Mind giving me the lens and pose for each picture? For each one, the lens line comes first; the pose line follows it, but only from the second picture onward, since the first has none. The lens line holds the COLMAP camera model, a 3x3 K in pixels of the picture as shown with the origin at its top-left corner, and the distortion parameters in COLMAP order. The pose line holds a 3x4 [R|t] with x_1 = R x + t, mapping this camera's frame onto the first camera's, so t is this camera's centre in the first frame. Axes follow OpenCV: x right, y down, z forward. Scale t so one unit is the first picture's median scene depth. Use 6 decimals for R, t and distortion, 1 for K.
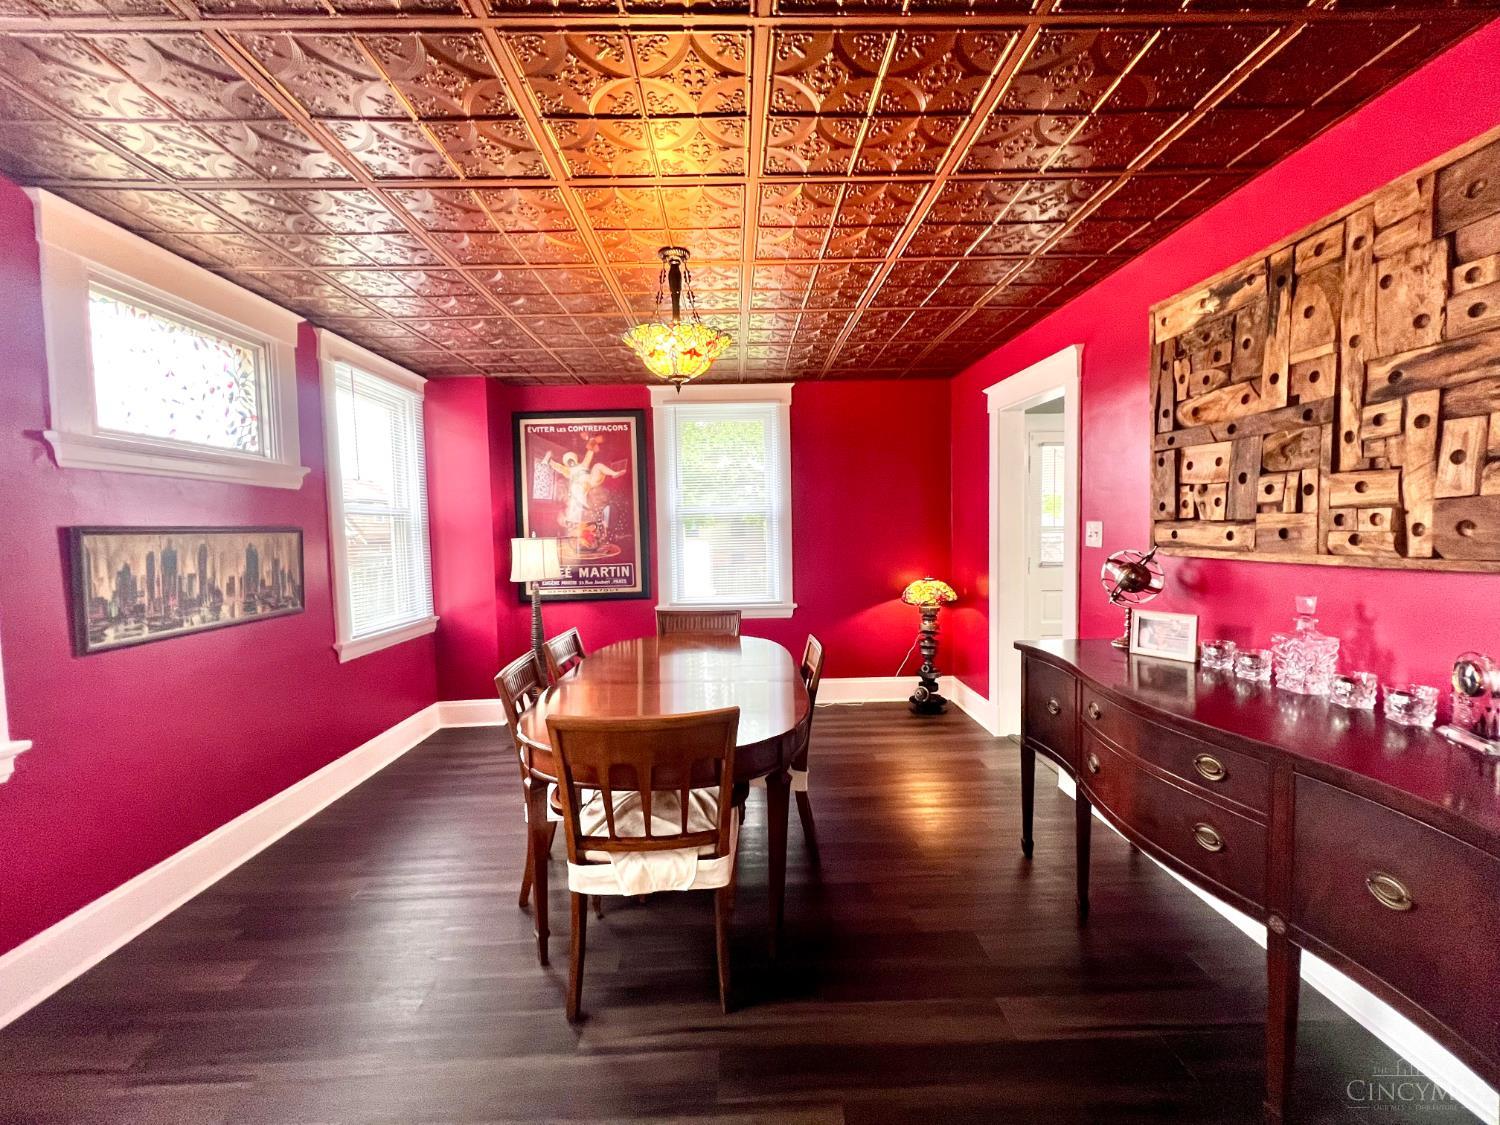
lens RADIAL K [[598.7, 0, 750.3], [0, 598.7, 559.0], [0, 0, 1]] dist [0.000140, 0.000065]
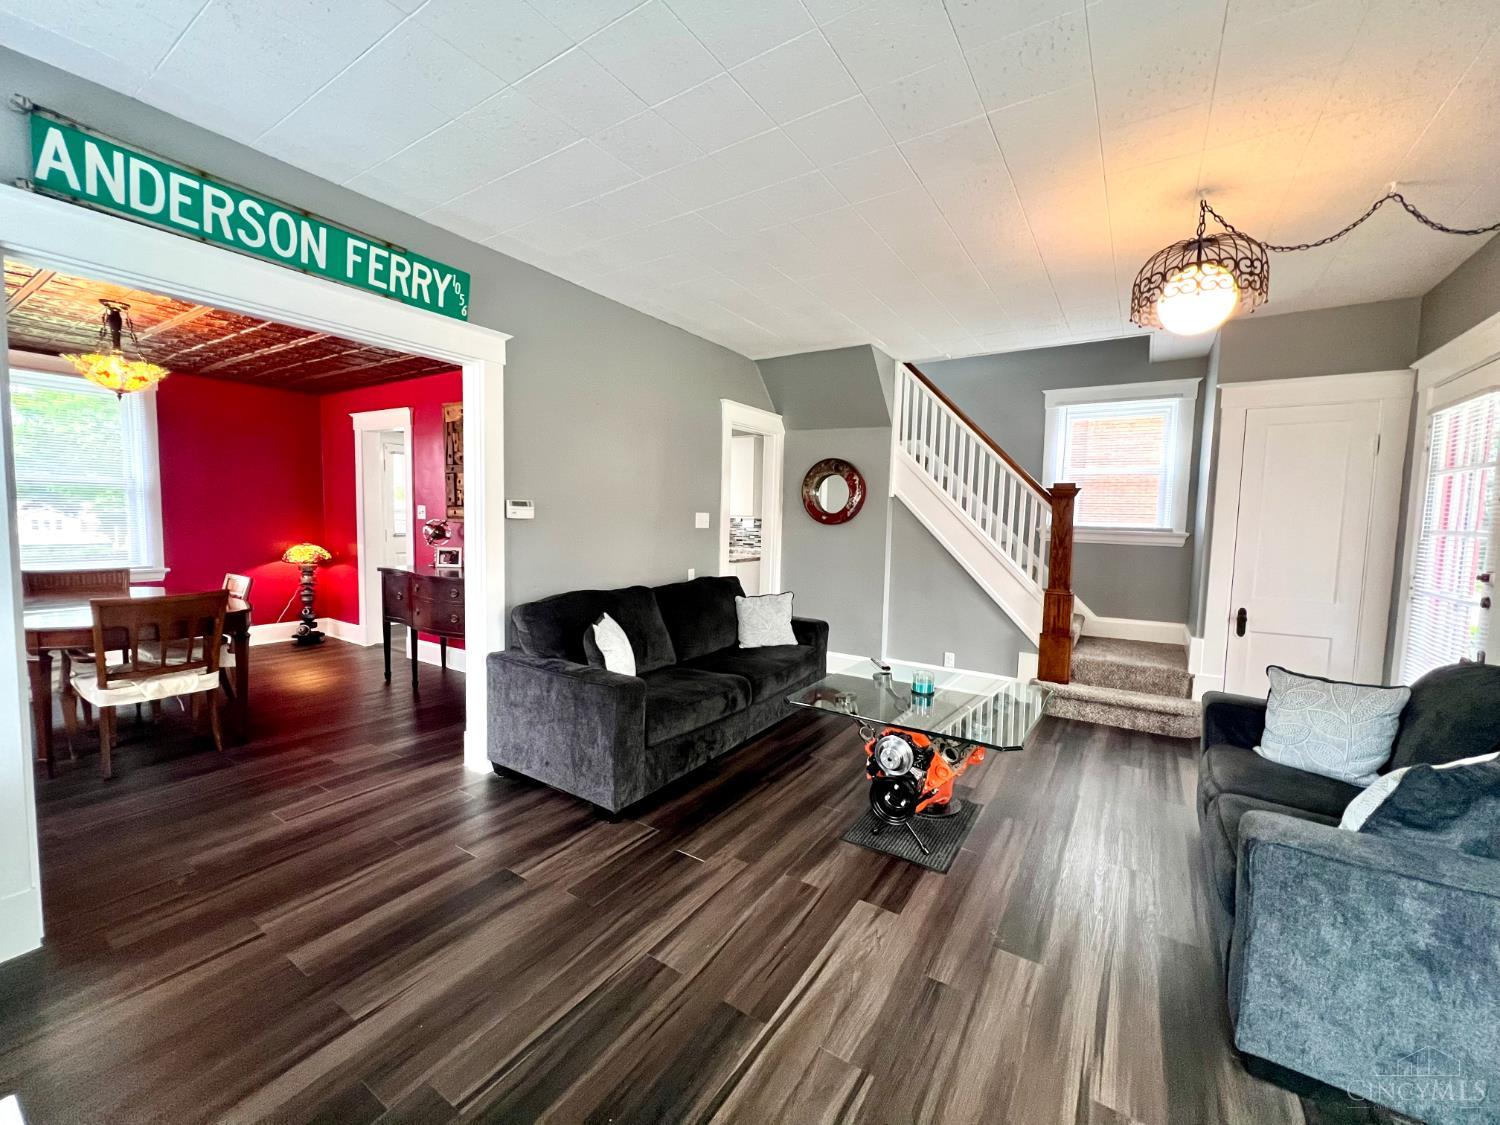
lens RADIAL K [[603.1, 0, 752.8], [0, 603.1, 560.6], [0, 0, 1]] dist [-0.002296, 0.000295]
pose [[0.557912, -0.028812, 0.829399, -0.508252], [0.012532, 0.999576, 0.026294, 0.089930], [-0.829805, -0.004276, 0.558037, -1.119381]]
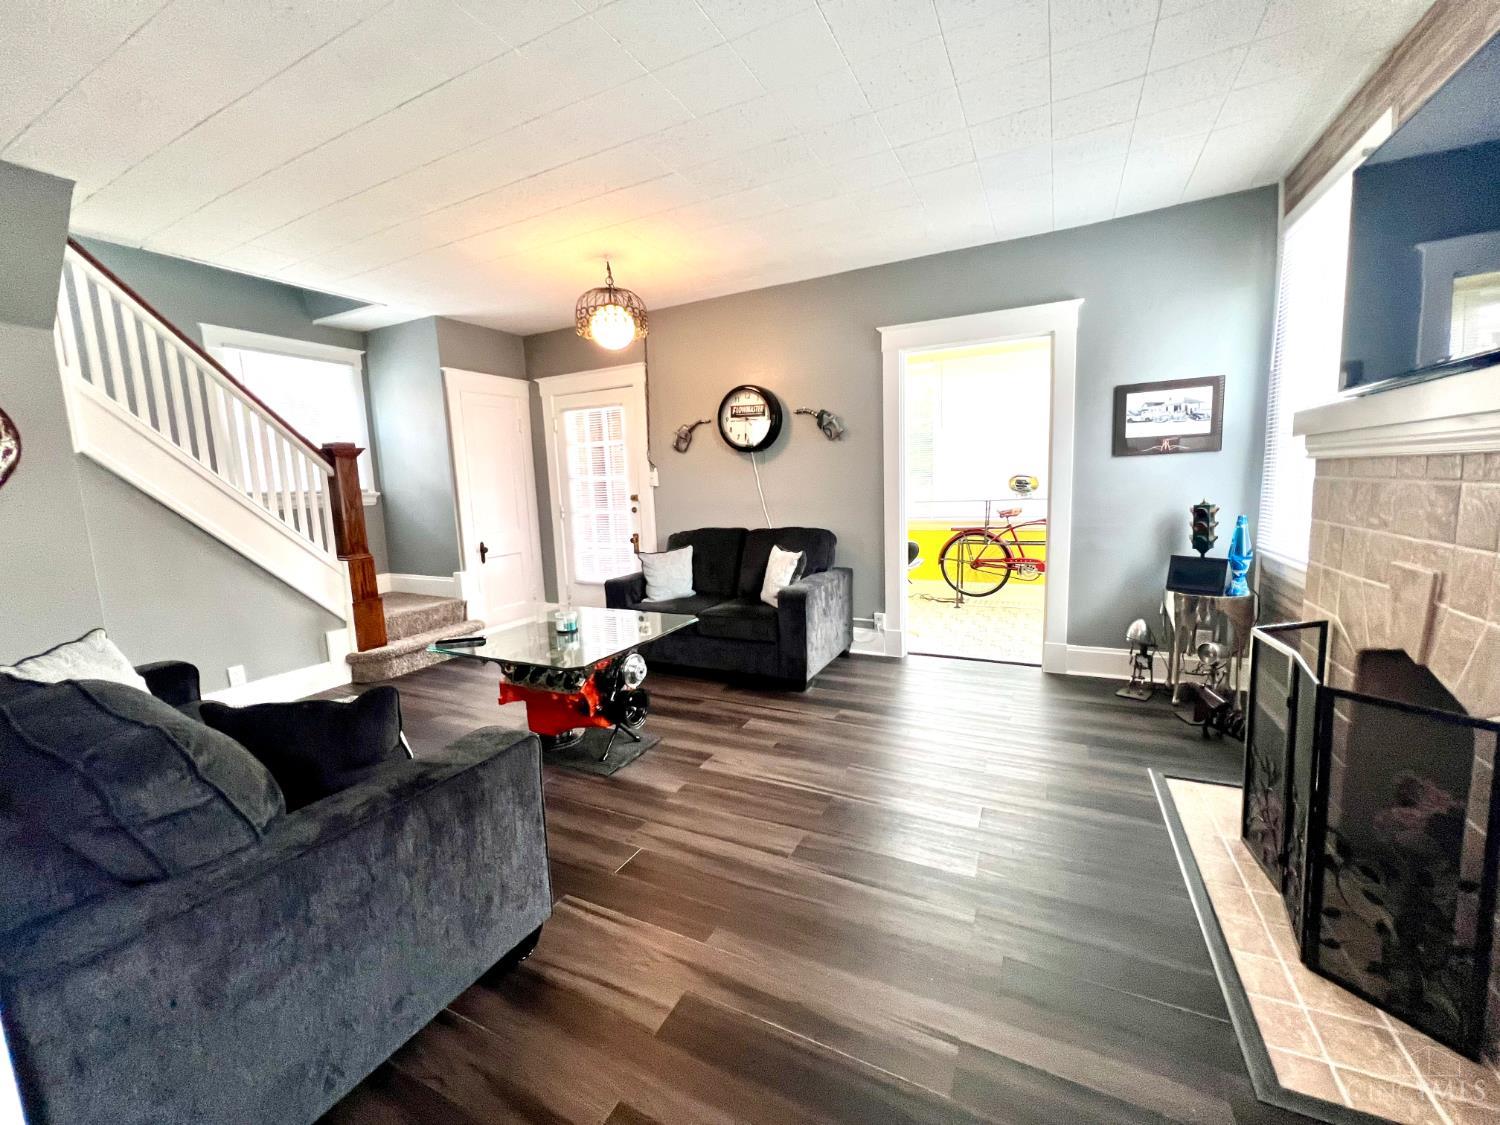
lens RADIAL K [[598.7, 0, 748.7], [0, 598.7, 557.9], [0, 0, 1]] dist [0.000140, 0.000065]
pose [[-0.881716, -0.007200, 0.471726, -0.296489], [0.081138, 0.982671, 0.166656, 0.048820], [-0.464752, 0.185218, -0.865852, 0.145870]]
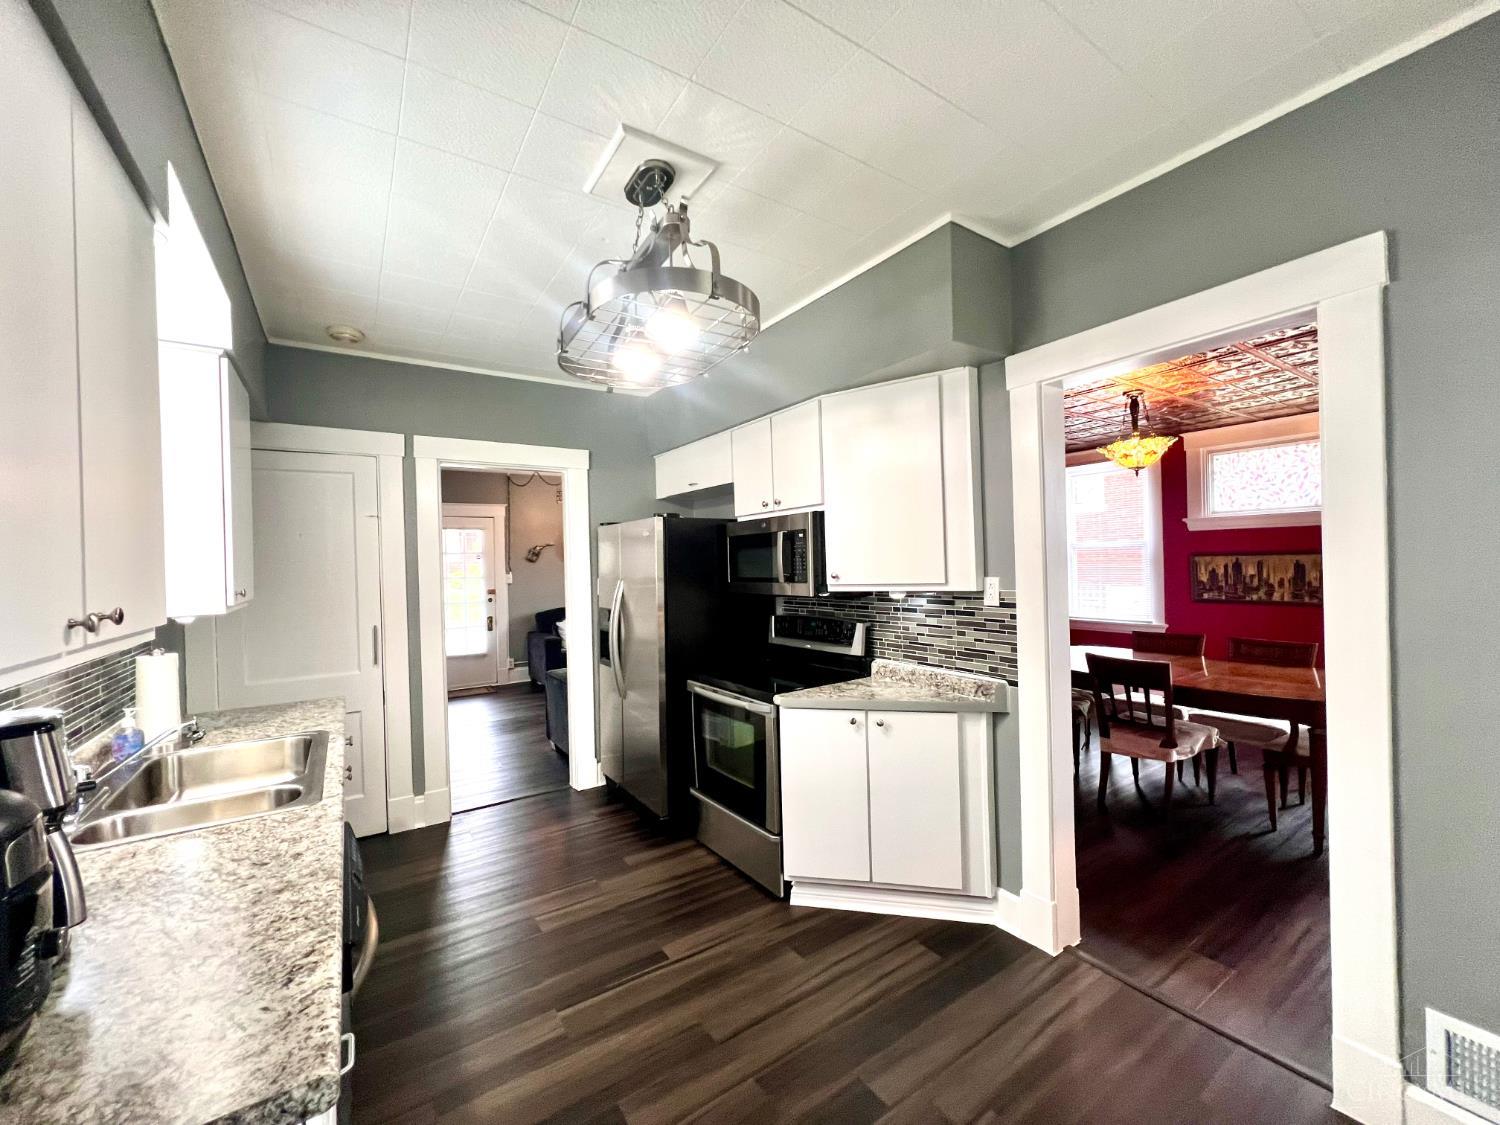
lens RADIAL K [[603.1, 0, 745.6], [0, 603.1, 562.5], [0, 0, 1]] dist [-0.002296, 0.000295]
pose [[-0.844946, 0.043349, -0.533092, 1.605576], [0.013580, 0.998128, 0.059640, -0.159939], [0.534679, 0.043154, -0.843953, 1.786001]]
